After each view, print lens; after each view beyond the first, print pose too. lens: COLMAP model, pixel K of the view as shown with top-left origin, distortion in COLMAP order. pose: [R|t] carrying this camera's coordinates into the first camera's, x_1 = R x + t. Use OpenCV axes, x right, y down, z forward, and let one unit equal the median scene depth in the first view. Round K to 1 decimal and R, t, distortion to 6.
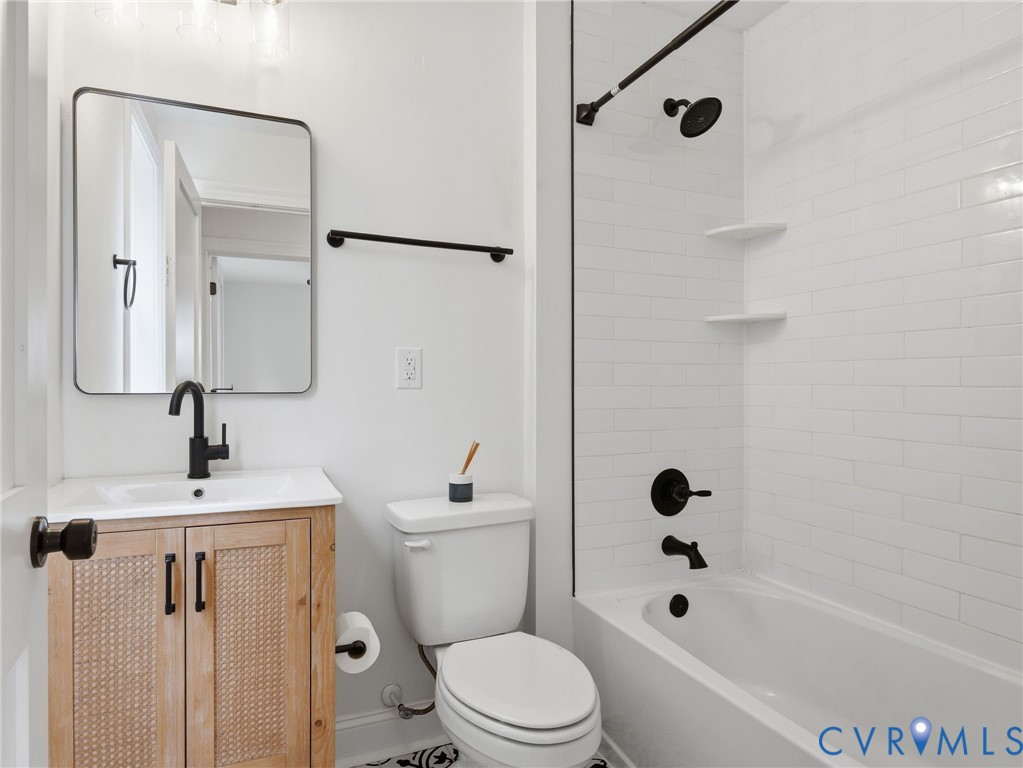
lens RADIAL K [[565.6, 0, 474.7], [0, 565.6, 383.7], [0, 0, 1]] dist [-0.002824, -0.000106]
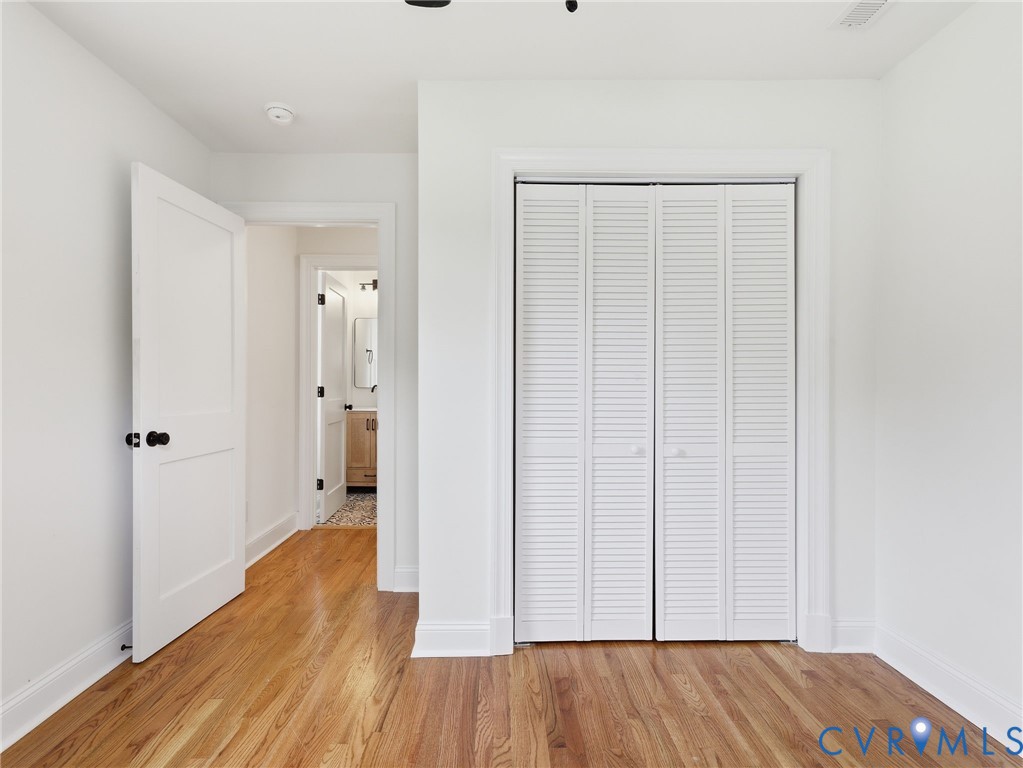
lens RADIAL K [[541.7, 0, 517.5], [0, 541.7, 383.6], [0, 0, 1]] dist [0.005712, -0.000012]
pose [[0.929774, 0.002070, -0.368126, 2.202223], [-0.002931, 0.999994, -0.001779, -0.008829], [0.368120, 0.002733, 0.929774, -2.671419]]
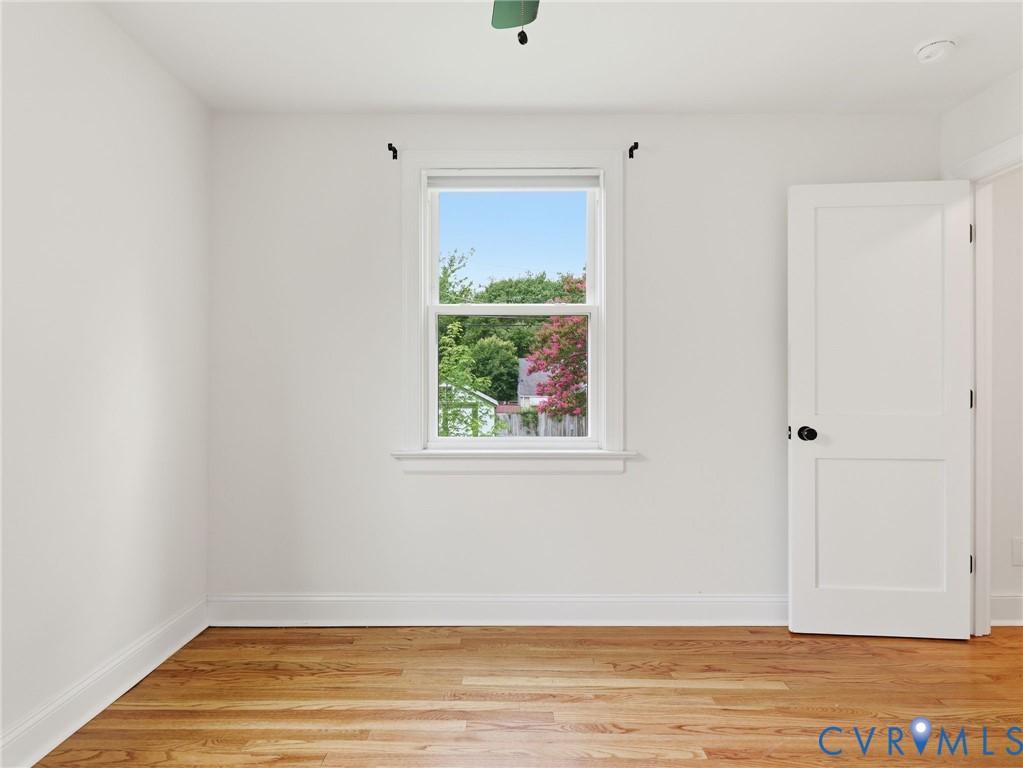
lens RADIAL K [[565.6, 0, 474.7], [0, 565.6, 383.7], [0, 0, 1]] dist [-0.002824, -0.000106]
pose [[-0.435320, 0.001677, -0.900274, 2.780400], [-0.000824, 0.999997, 0.002261, -0.006553], [0.900275, 0.001726, -0.435317, -1.573810]]
